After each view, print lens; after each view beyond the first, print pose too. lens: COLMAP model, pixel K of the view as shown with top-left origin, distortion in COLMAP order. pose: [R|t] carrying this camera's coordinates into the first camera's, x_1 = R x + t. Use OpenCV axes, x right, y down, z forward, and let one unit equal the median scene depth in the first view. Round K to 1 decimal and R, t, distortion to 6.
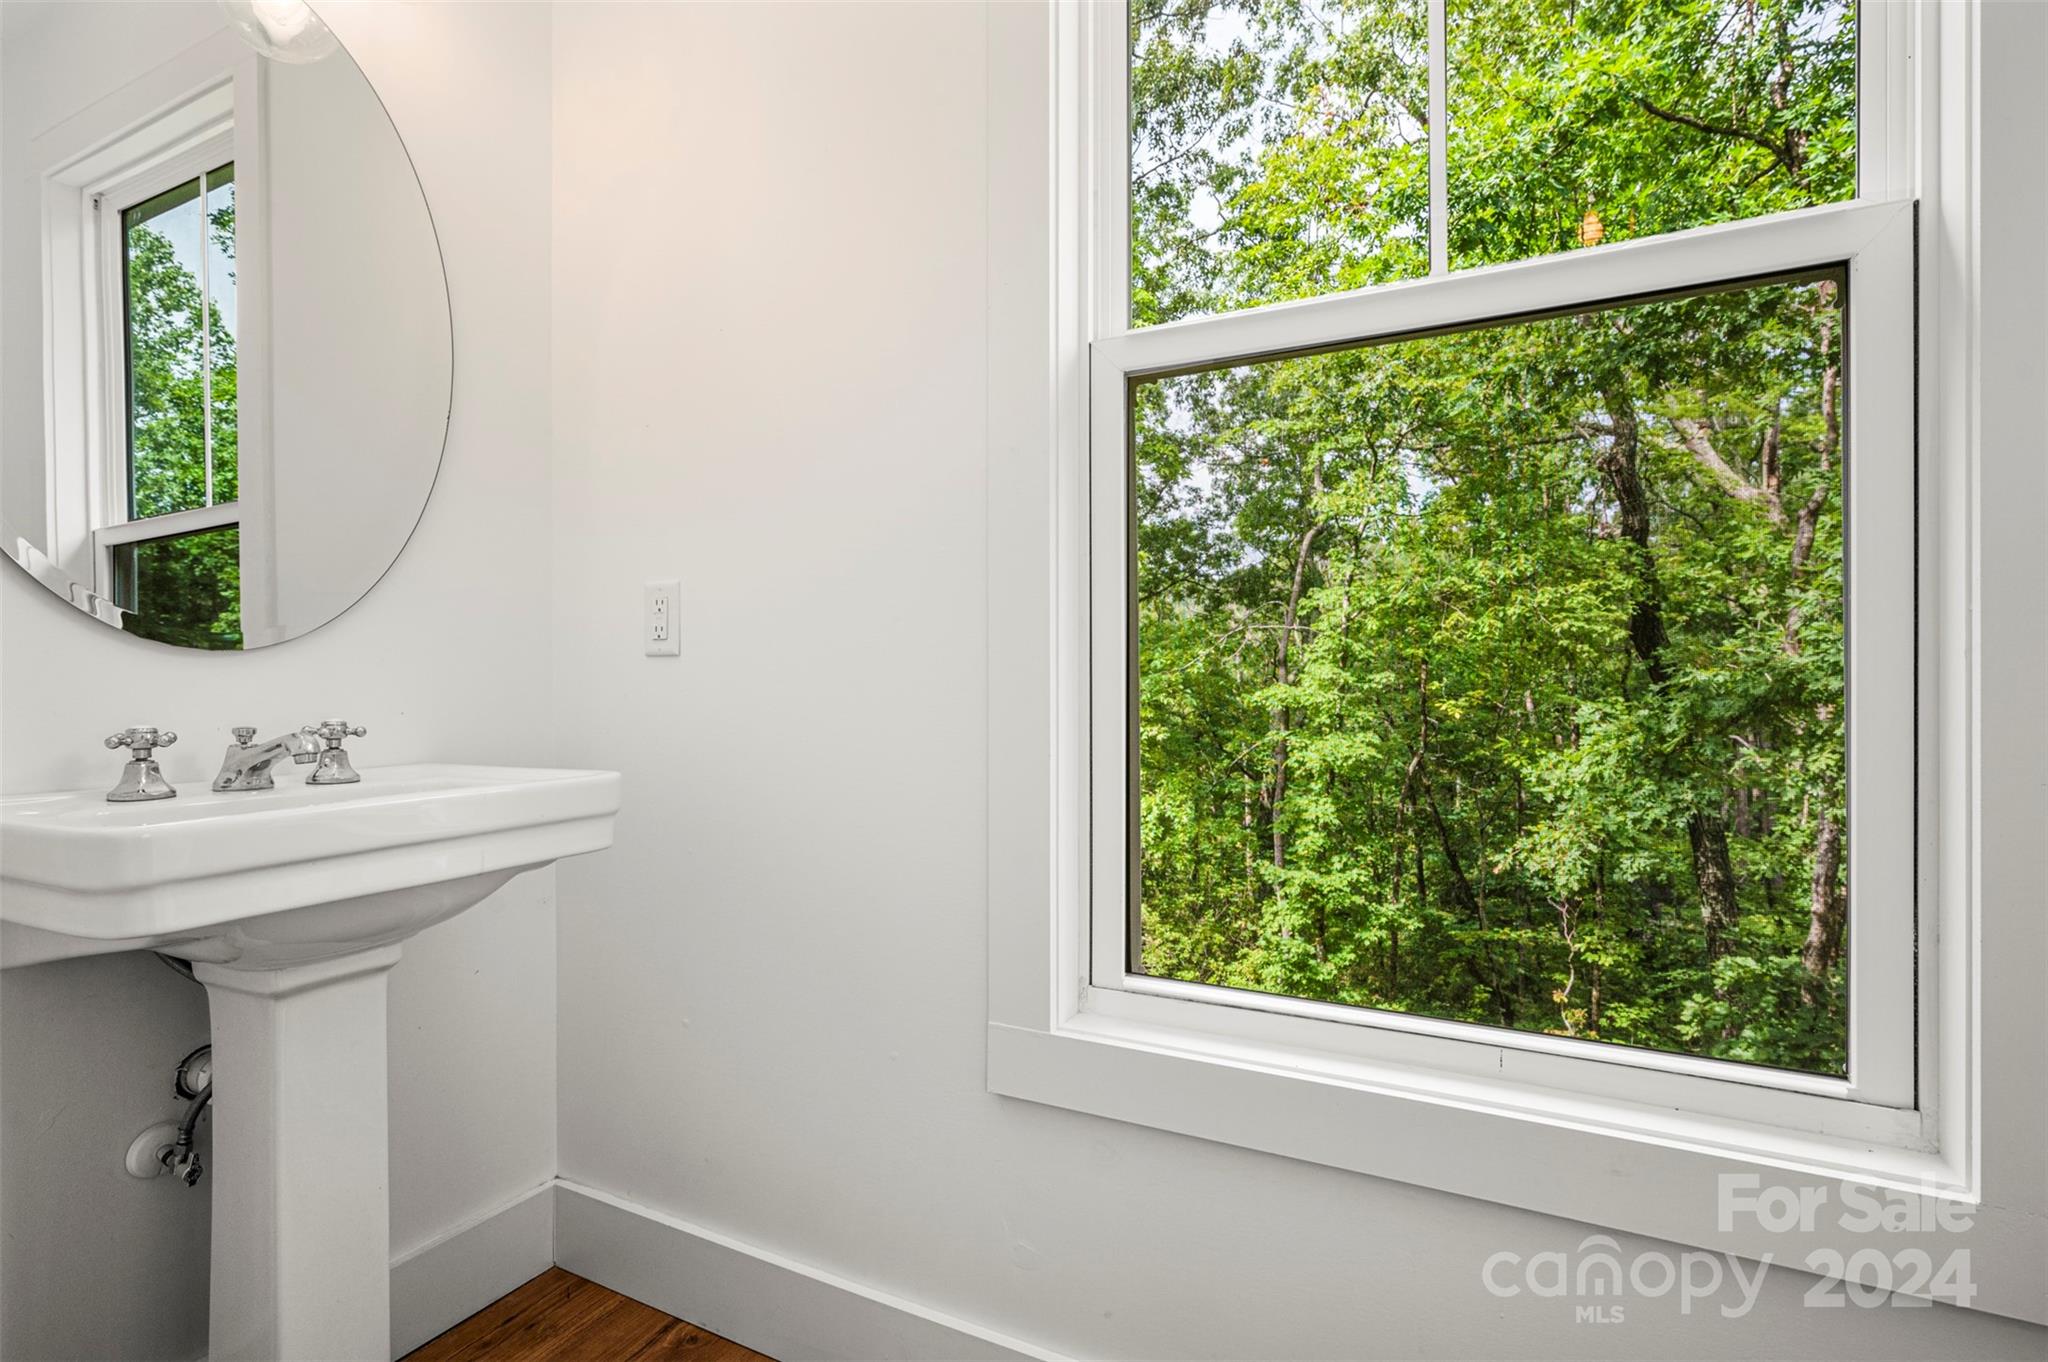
lens RADIAL K [[975.6, 0, 1031.7], [0, 975.6, 686.3], [0, 0, 1]] dist [0.014654, -0.000088]
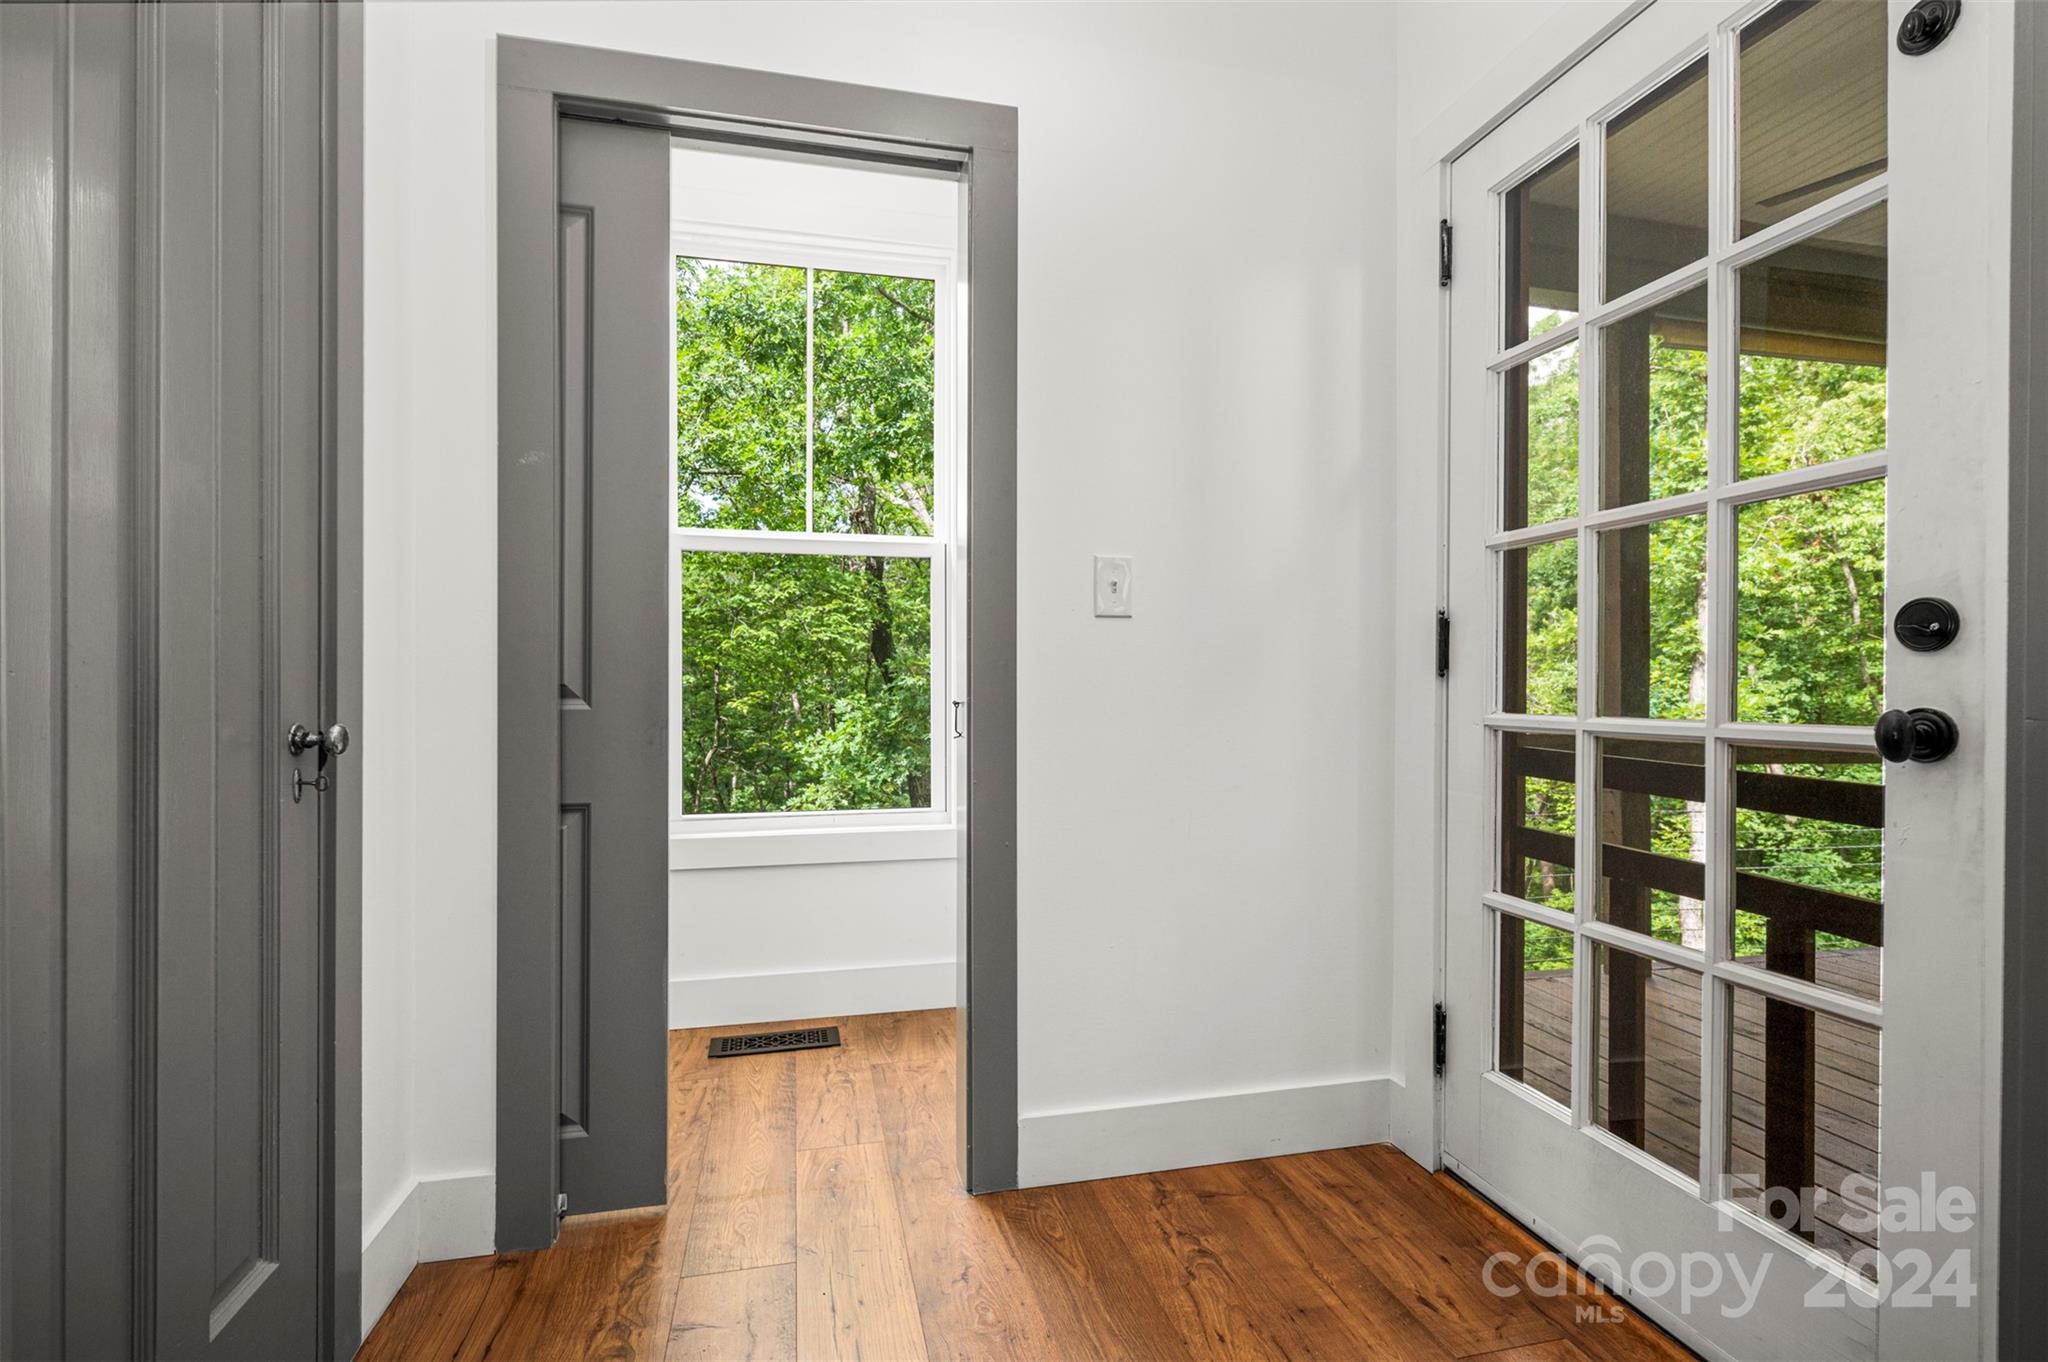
lens RADIAL K [[975.6, 0, 1031.7], [0, 975.6, 686.3], [0, 0, 1]] dist [0.014654, -0.000088]
pose [[0.757857, -0.002955, 0.652414, -0.065396], [0.005961, 0.999979, -0.002396, 0.003381], [-0.652394, 0.005705, 0.757859, -0.110835]]
